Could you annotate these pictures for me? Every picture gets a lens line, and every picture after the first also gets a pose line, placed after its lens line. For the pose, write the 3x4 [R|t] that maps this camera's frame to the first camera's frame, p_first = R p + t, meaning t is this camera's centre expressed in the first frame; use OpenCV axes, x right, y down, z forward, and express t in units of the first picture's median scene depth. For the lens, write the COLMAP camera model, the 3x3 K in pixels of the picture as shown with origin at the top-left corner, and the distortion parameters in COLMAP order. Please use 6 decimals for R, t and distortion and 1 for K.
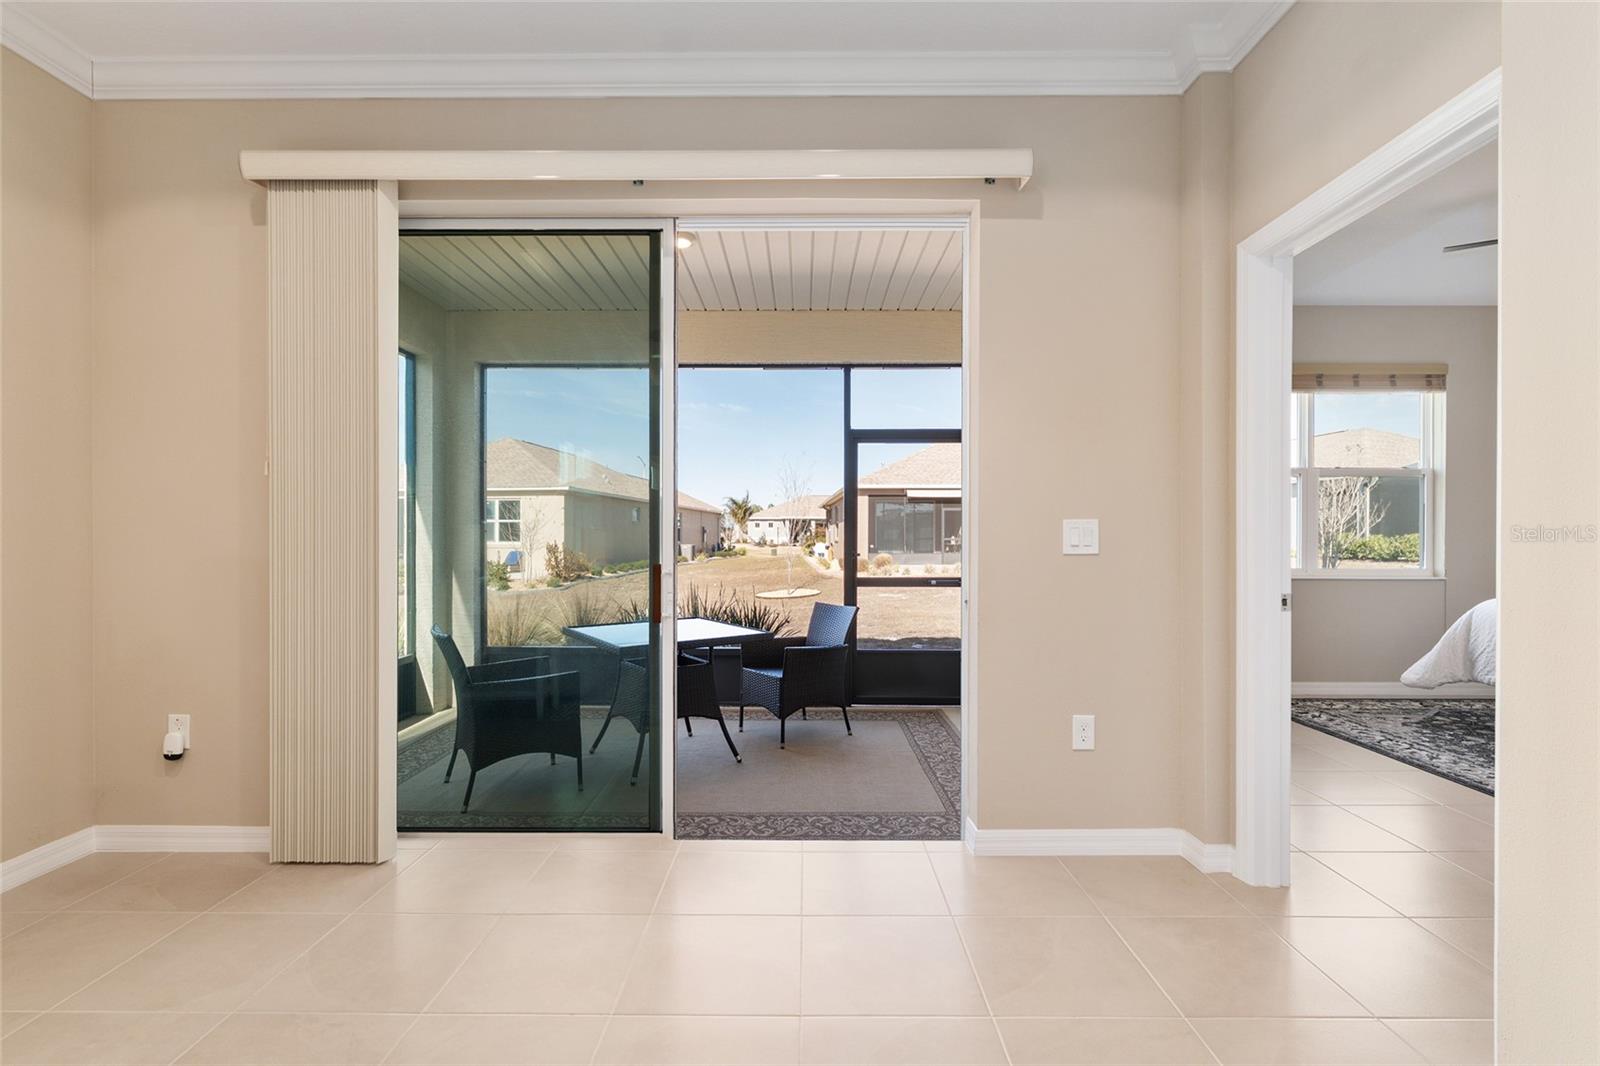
lens RADIAL K [[718.3, 0, 796.2], [0, 718.3, 531.4], [0, 0, 1]] dist [0.002154, -0.001821]
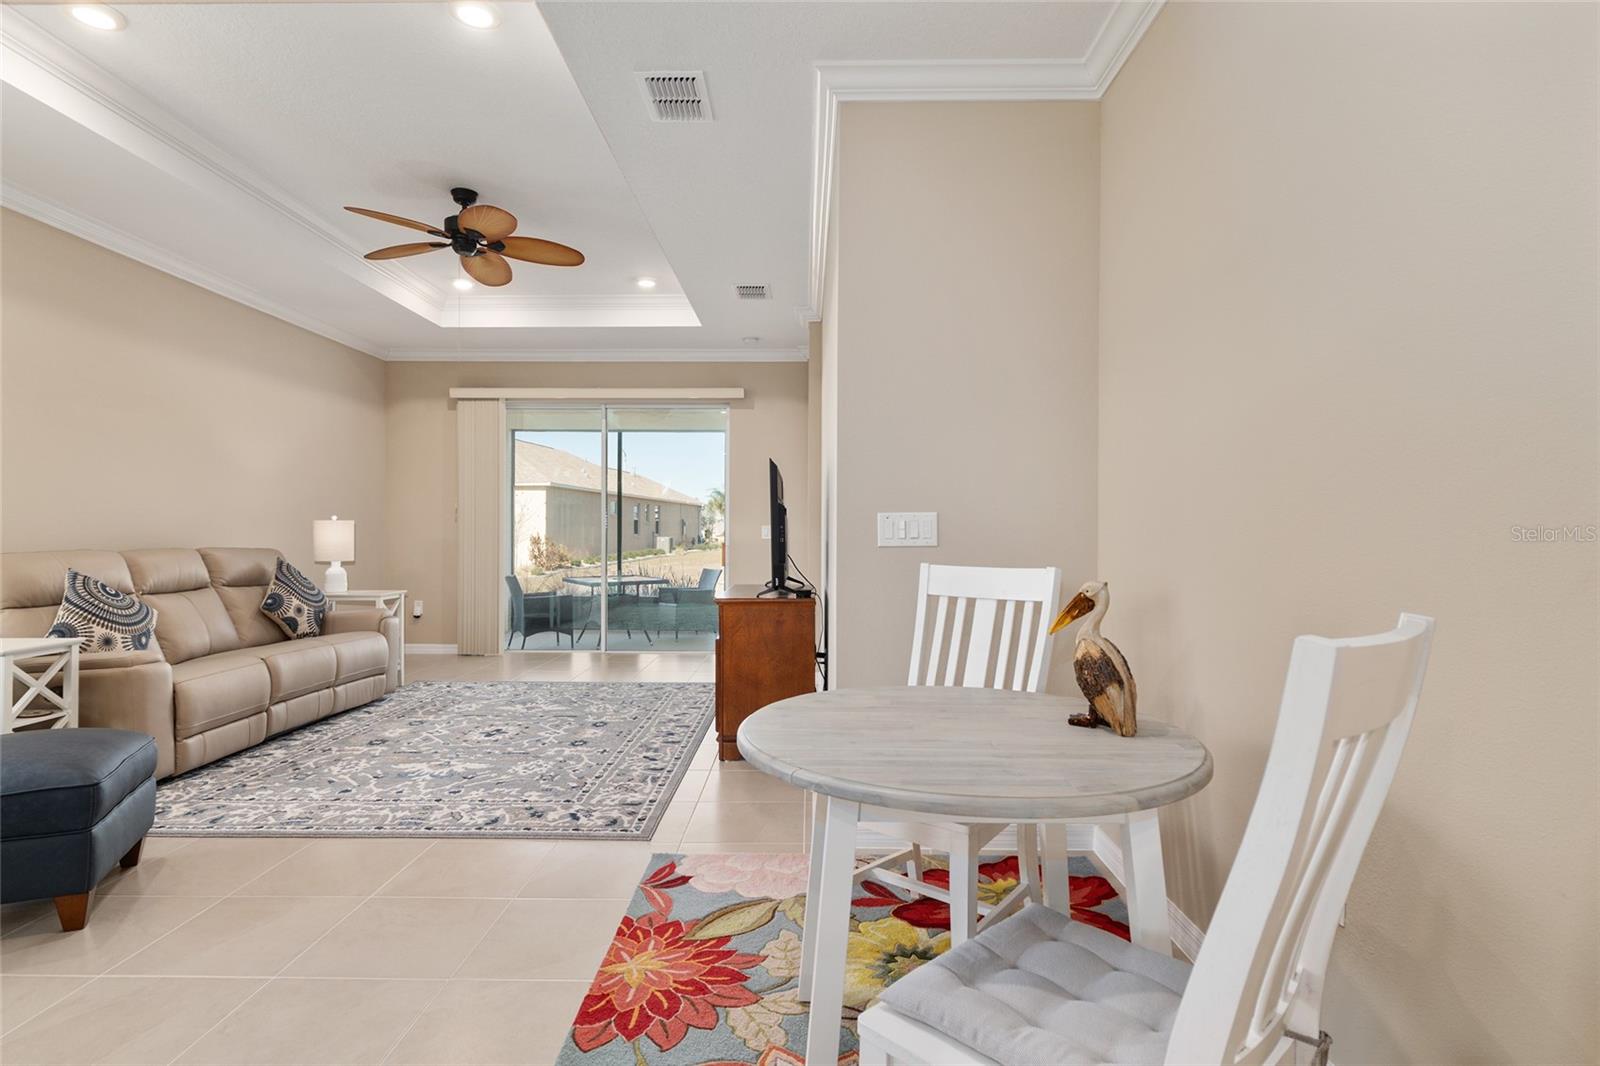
lens RADIAL K [[802.3, 0, 798.1], [0, 802.3, 534.3], [0, 0, 1]] dist [-0.000814, -0.000783]
pose [[0.999999, 0.001510, 0.000679, 0.059502], [-0.001519, 0.999900, 0.014091, -0.003014], [-0.000657, -0.014092, 0.999900, -0.224214]]
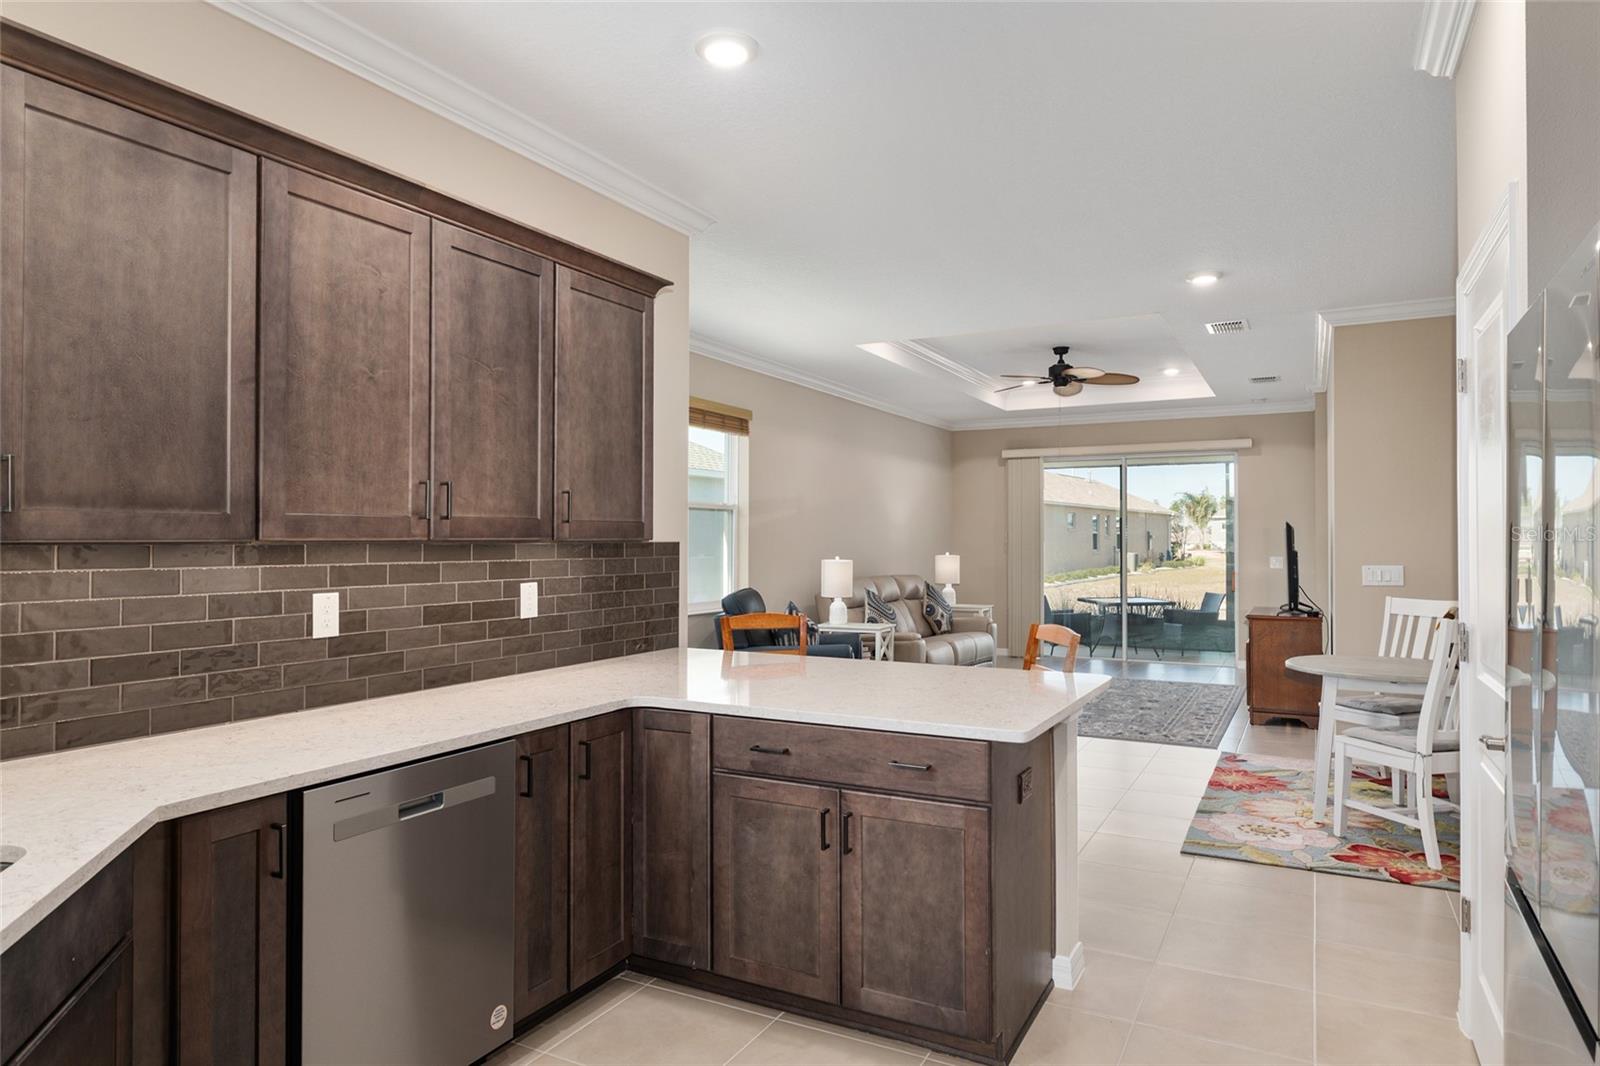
lens RADIAL K [[972.9, 0, 796.1], [0, 972.9, 527.9], [0, 0, 1]] dist [0.001478, -0.001177]
pose [[0.888012, -0.007957, -0.459751, 0.057274], [0.006315, 0.999967, -0.005111, -0.015069], [0.459776, 0.001635, 0.888033, -0.409346]]
